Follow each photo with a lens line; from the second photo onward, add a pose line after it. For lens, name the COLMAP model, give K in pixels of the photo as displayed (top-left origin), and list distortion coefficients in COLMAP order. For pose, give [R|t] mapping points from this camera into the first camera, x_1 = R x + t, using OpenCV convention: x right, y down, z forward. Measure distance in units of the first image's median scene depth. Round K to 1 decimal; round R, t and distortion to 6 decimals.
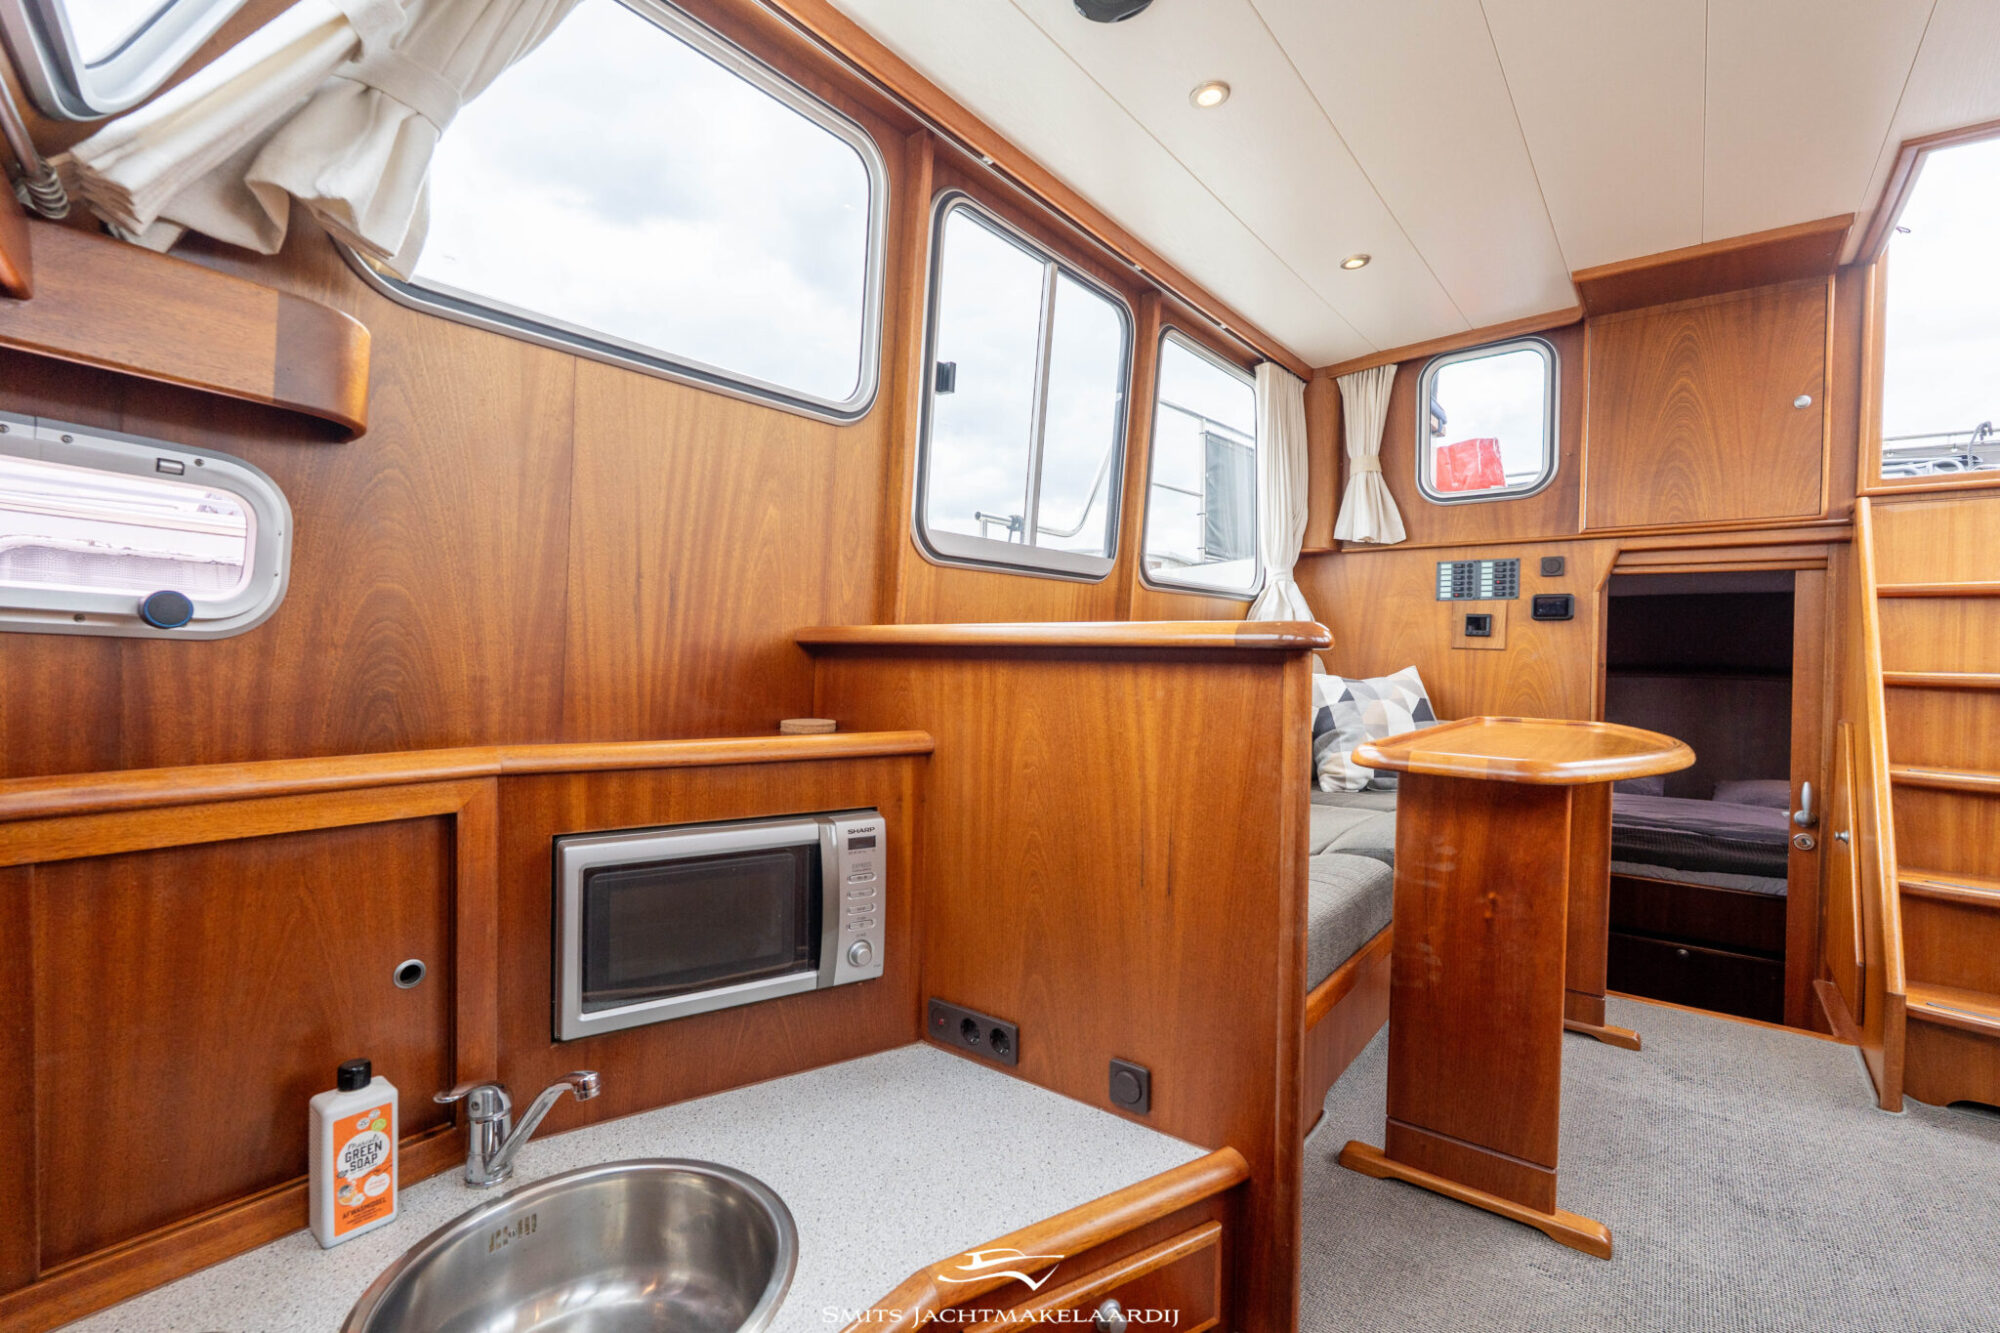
lens RADIAL K [[876.3, 0, 997.3], [0, 876.3, 668.2], [0, 0, 1]] dist [-0.001237, 0.000031]
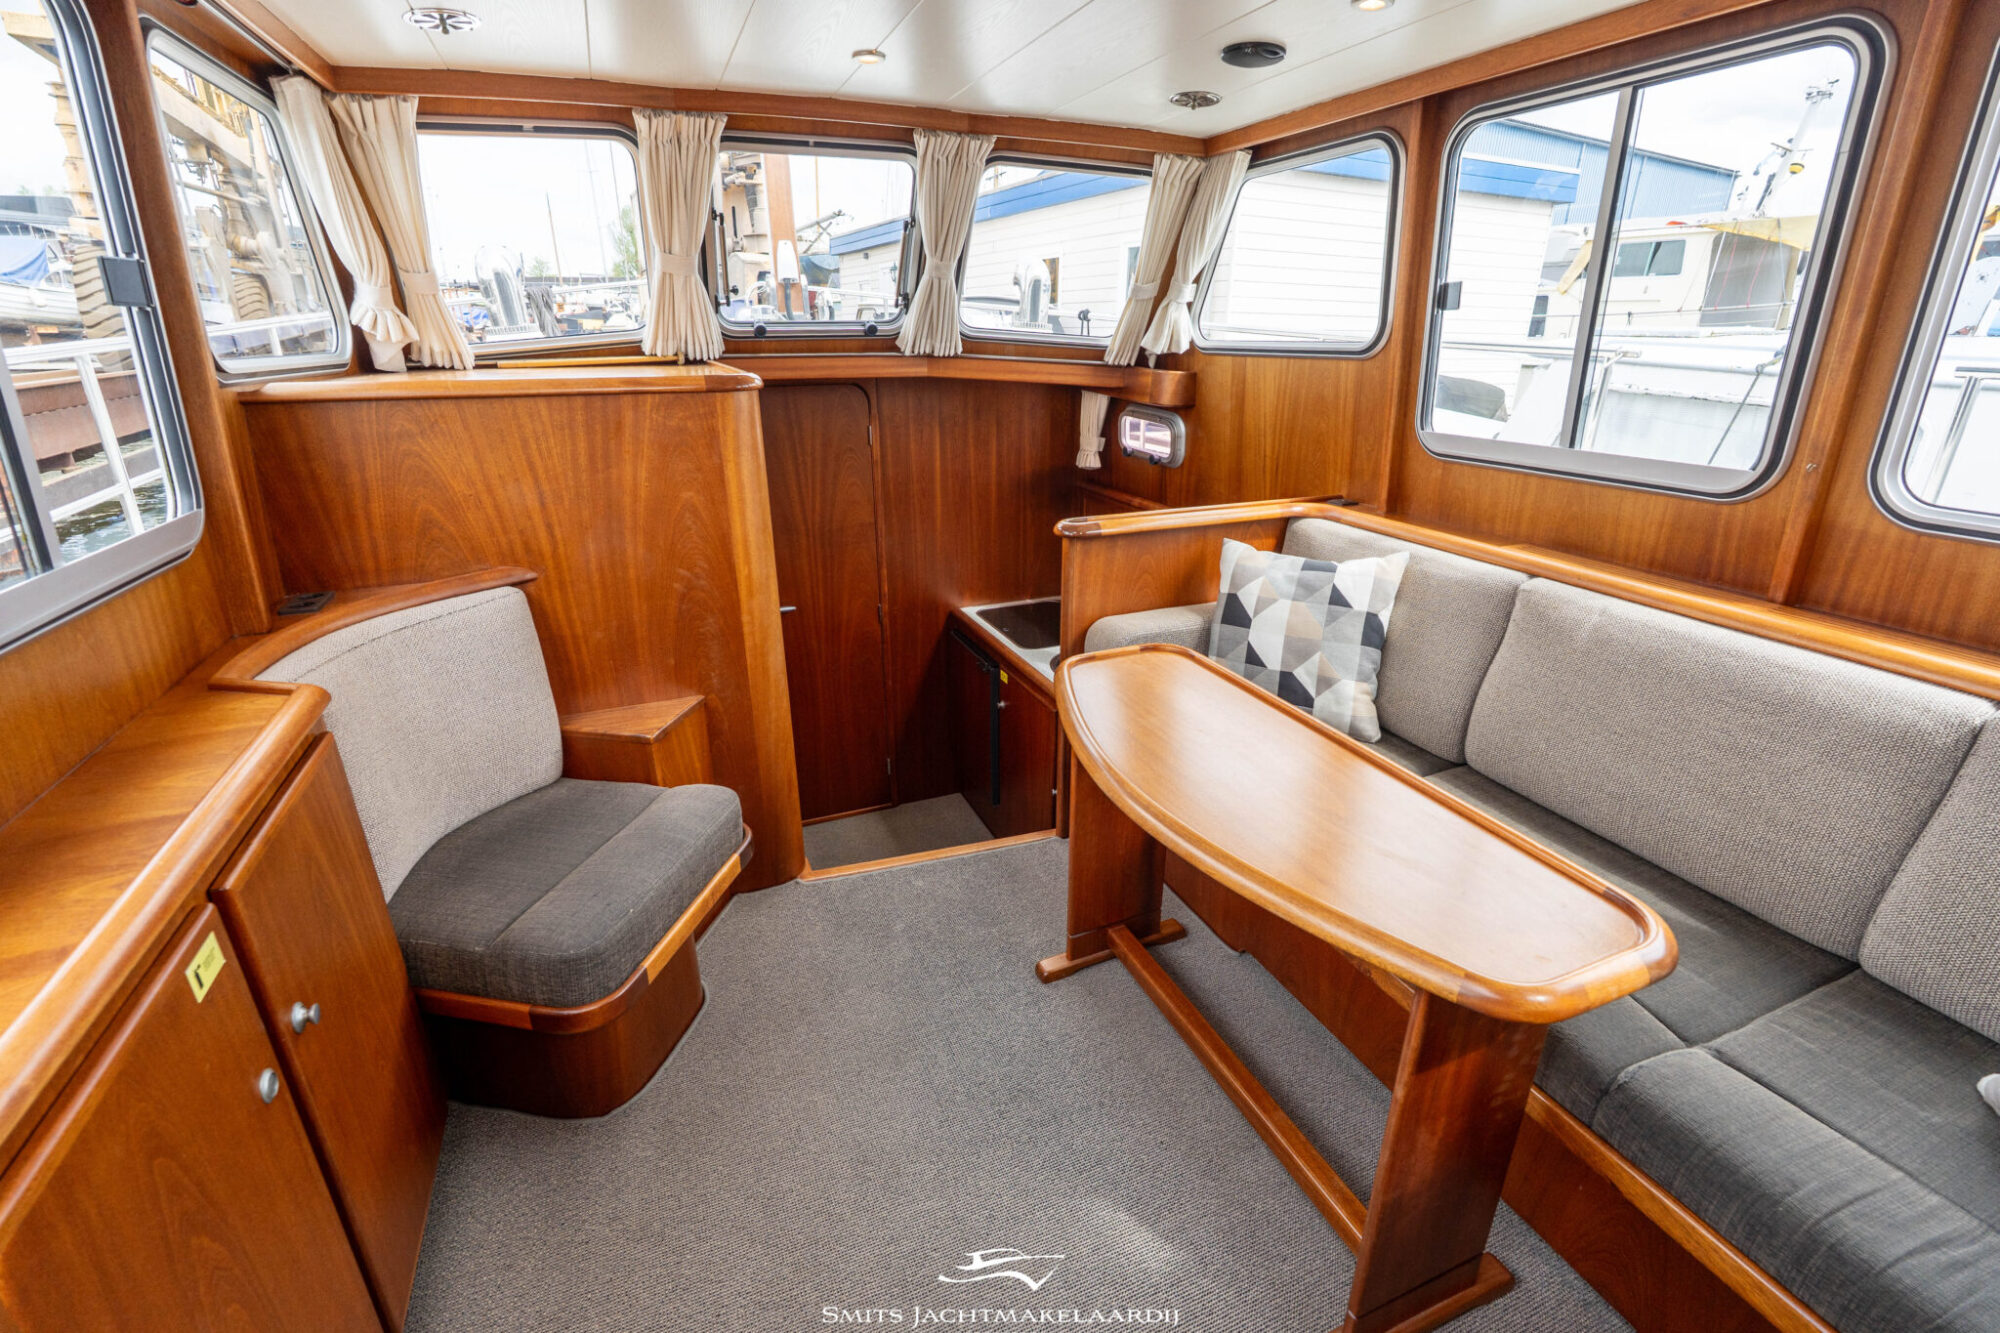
lens RADIAL K [[876.3, 0, 997.3], [0, 876.3, 668.2], [0, 0, 1]] dist [-0.001237, 0.000031]
pose [[-0.487276, 0.308891, -0.816791, 2.399632], [-0.017672, 0.931669, 0.362878, -0.518418], [0.873069, 0.191257, -0.448521, 1.999724]]
